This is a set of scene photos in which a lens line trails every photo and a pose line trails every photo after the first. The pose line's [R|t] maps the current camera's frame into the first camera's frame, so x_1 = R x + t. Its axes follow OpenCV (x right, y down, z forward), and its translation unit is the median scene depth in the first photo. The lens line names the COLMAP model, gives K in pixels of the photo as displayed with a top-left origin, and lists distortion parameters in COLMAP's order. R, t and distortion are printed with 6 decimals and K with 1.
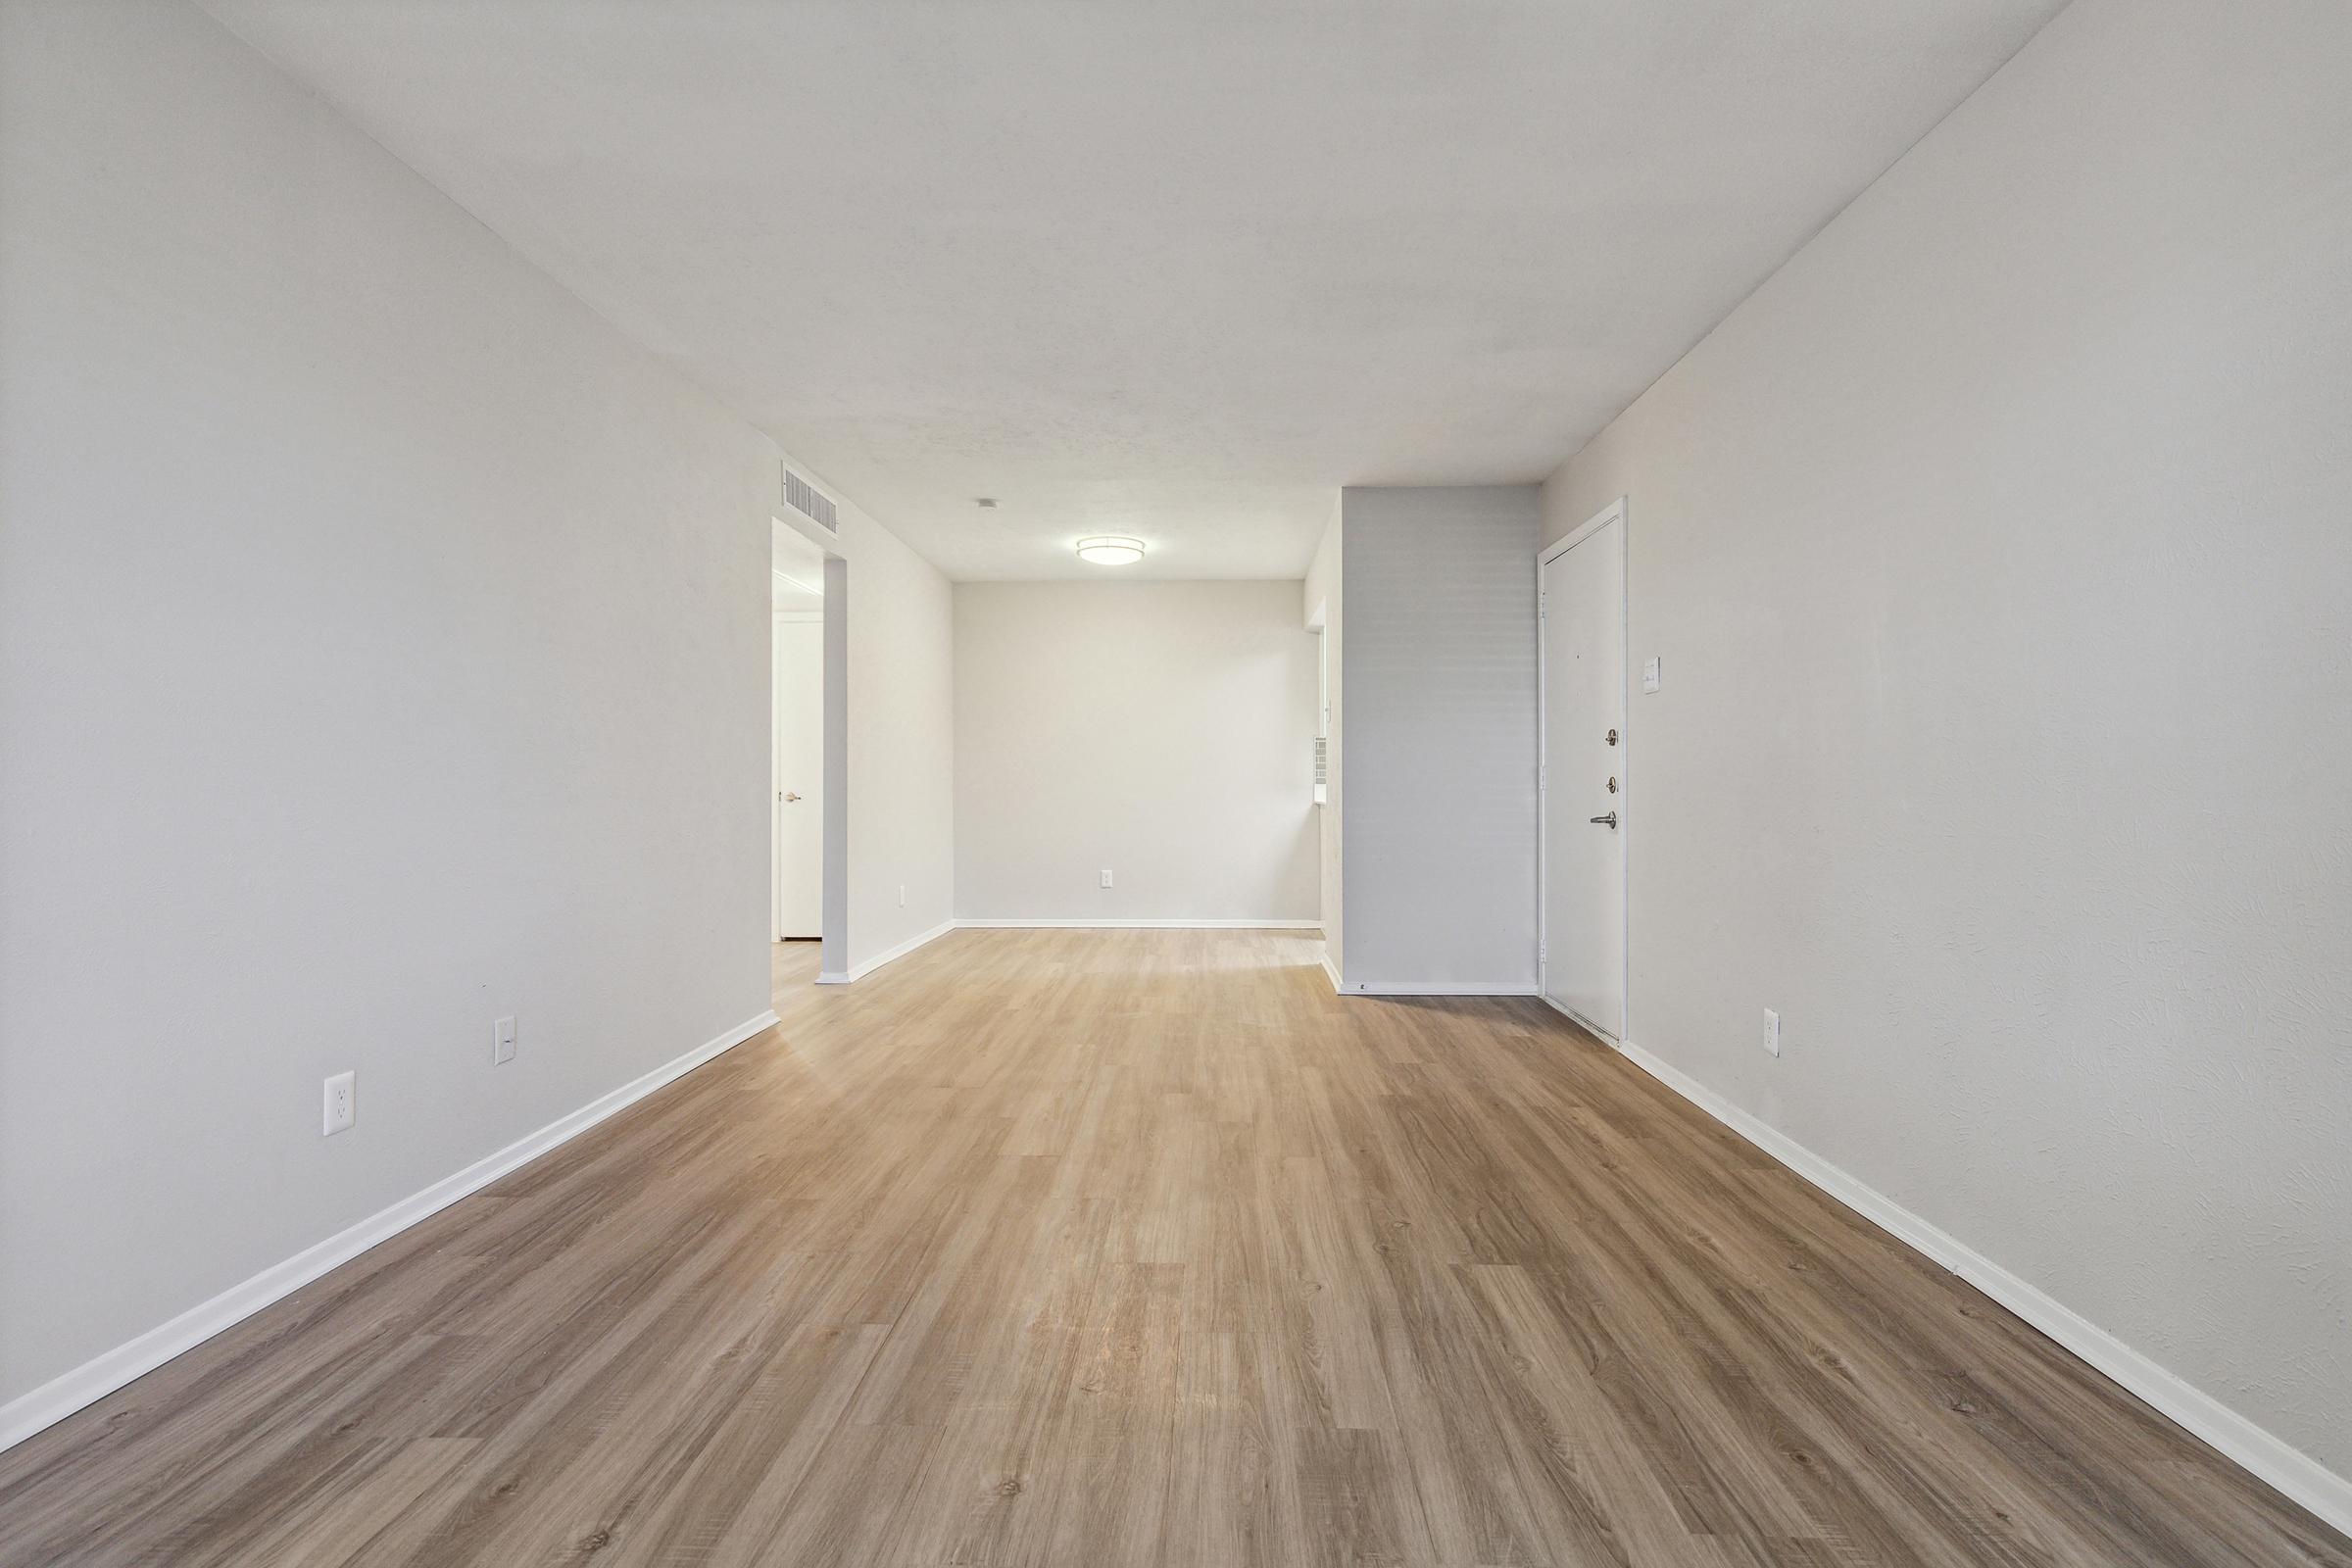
lens RADIAL K [[1070.0, 0, 1186.4], [0, 1070.0, 785.1], [0, 0, 1]] dist [0.006833, -0.000322]
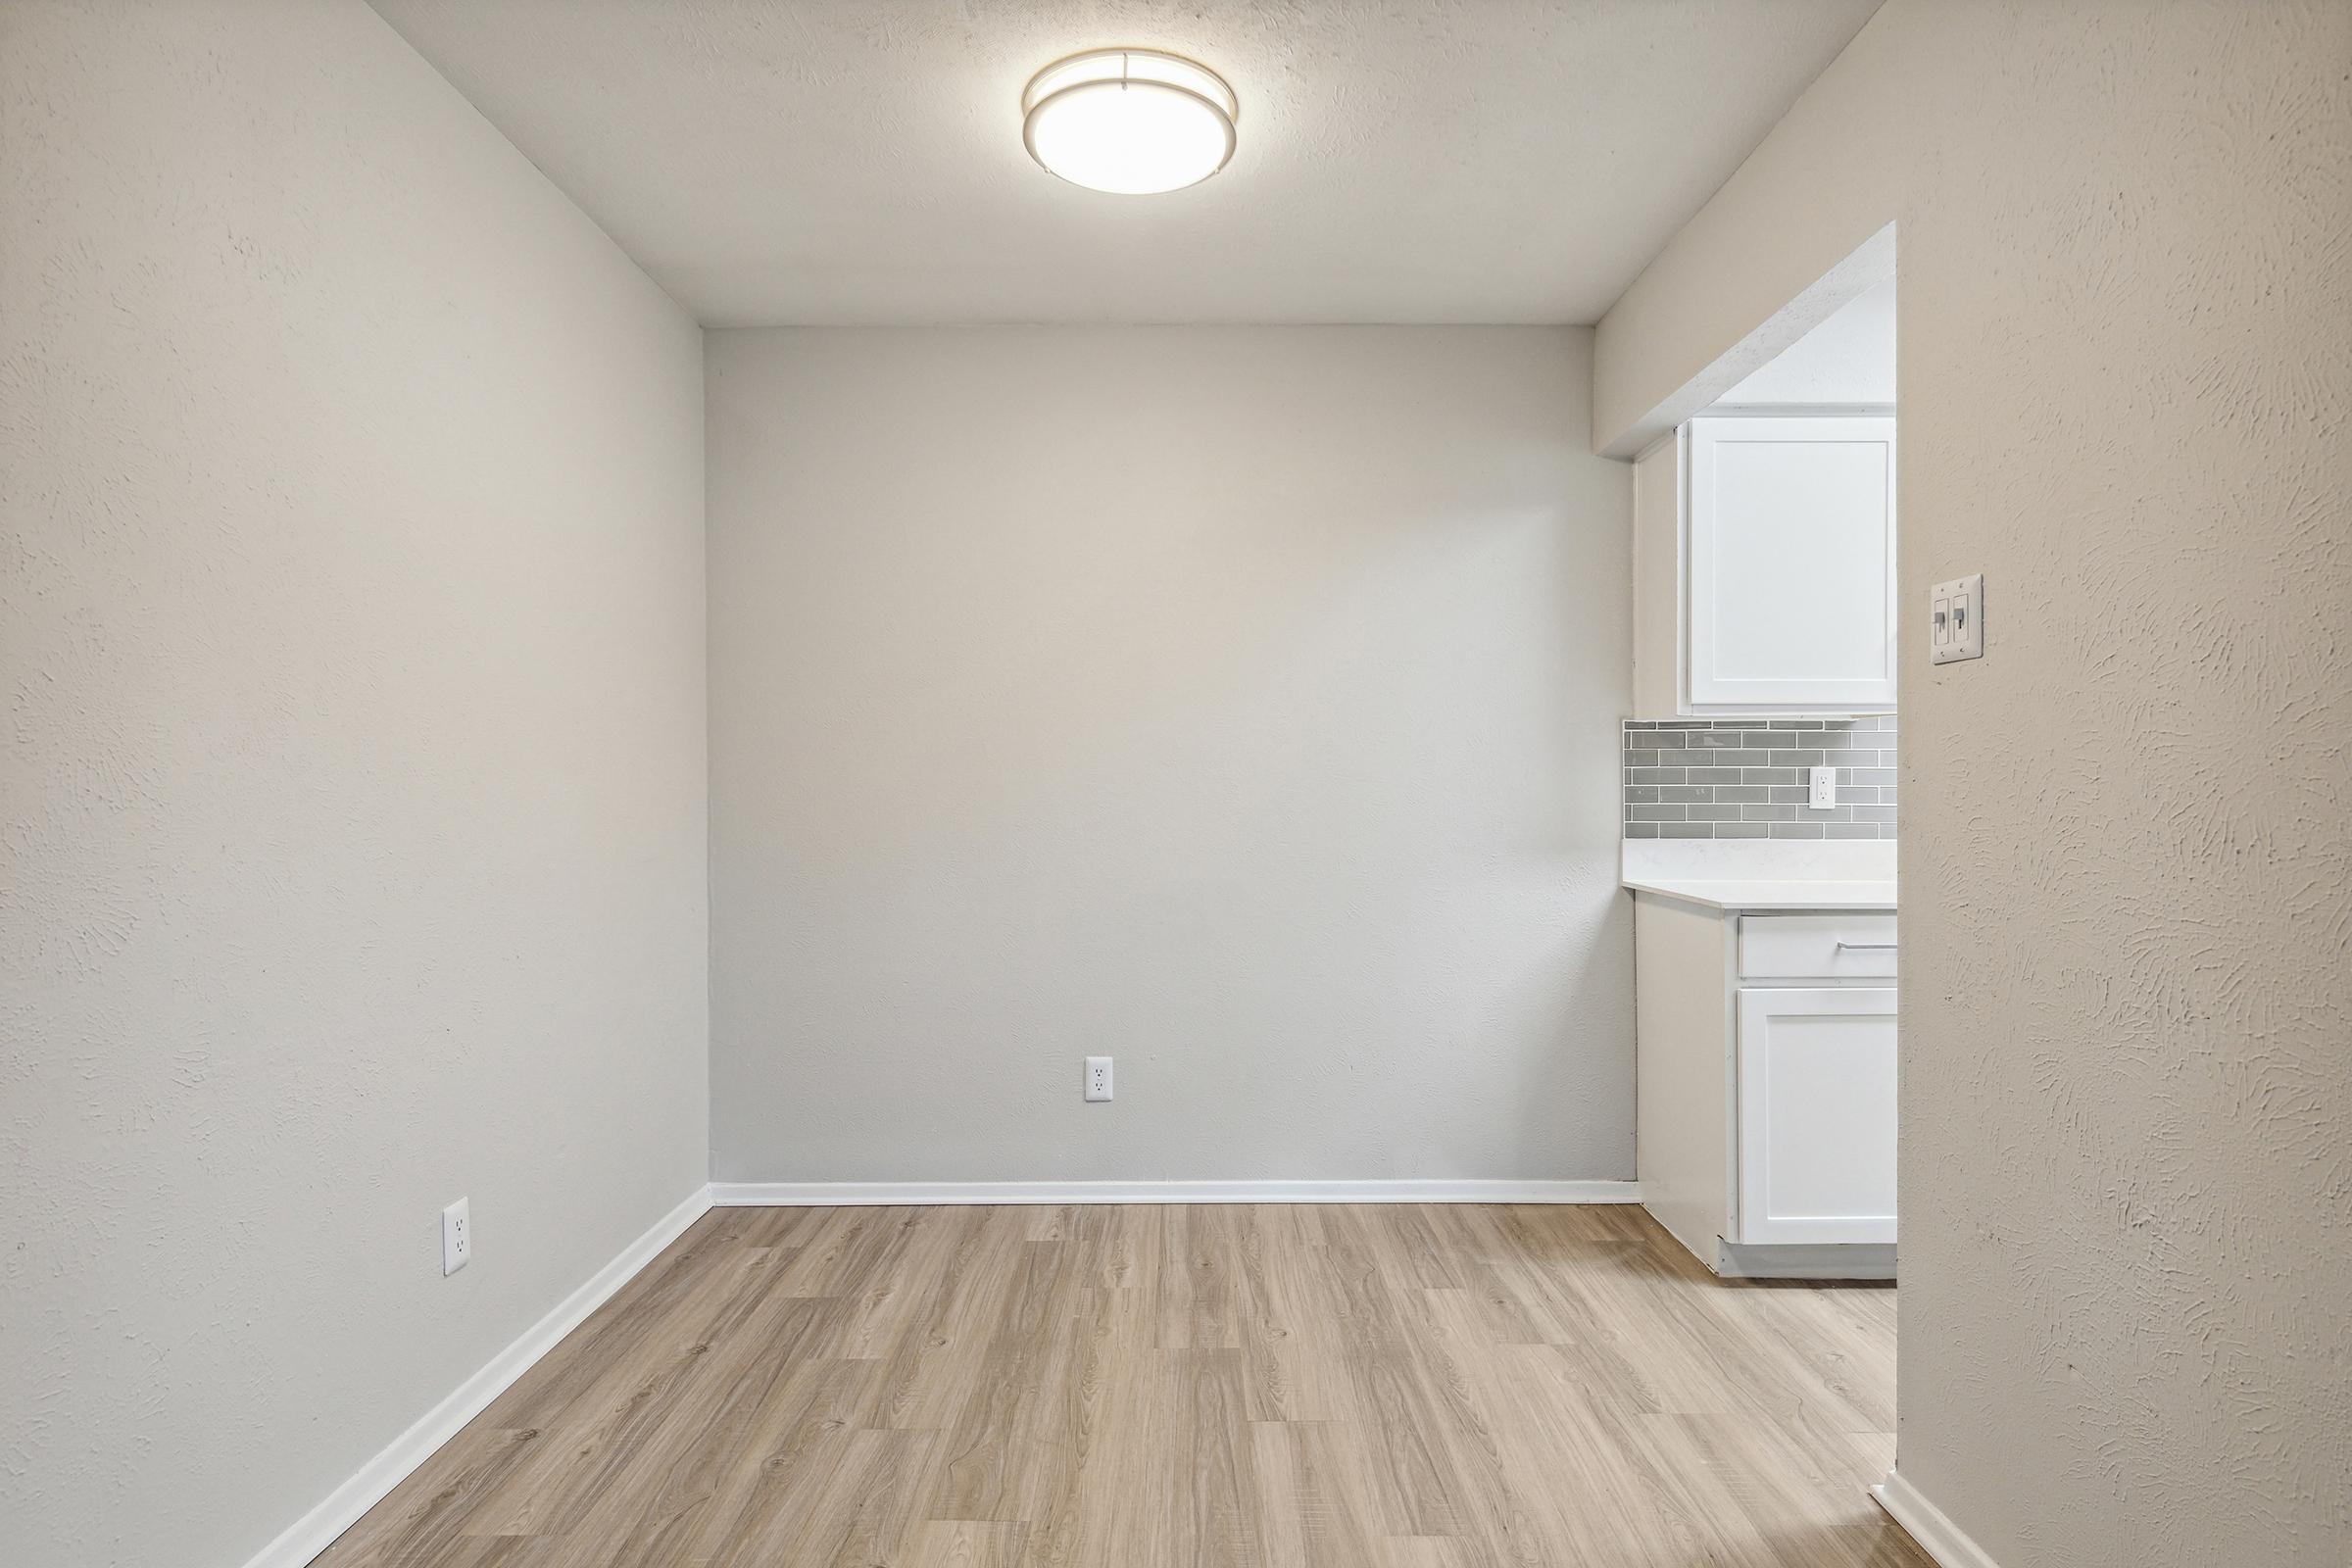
lens RADIAL K [[1271.4, 0, 1182.0], [0, 1271.4, 789.9], [0, 0, 1]] dist [0.003532, 0.001075]
pose [[0.999579, -0.004014, 0.028730, -0.152096], [0.003779, 0.999959, 0.008228, -0.062254], [-0.028761, -0.008116, 0.999553, 1.410368]]
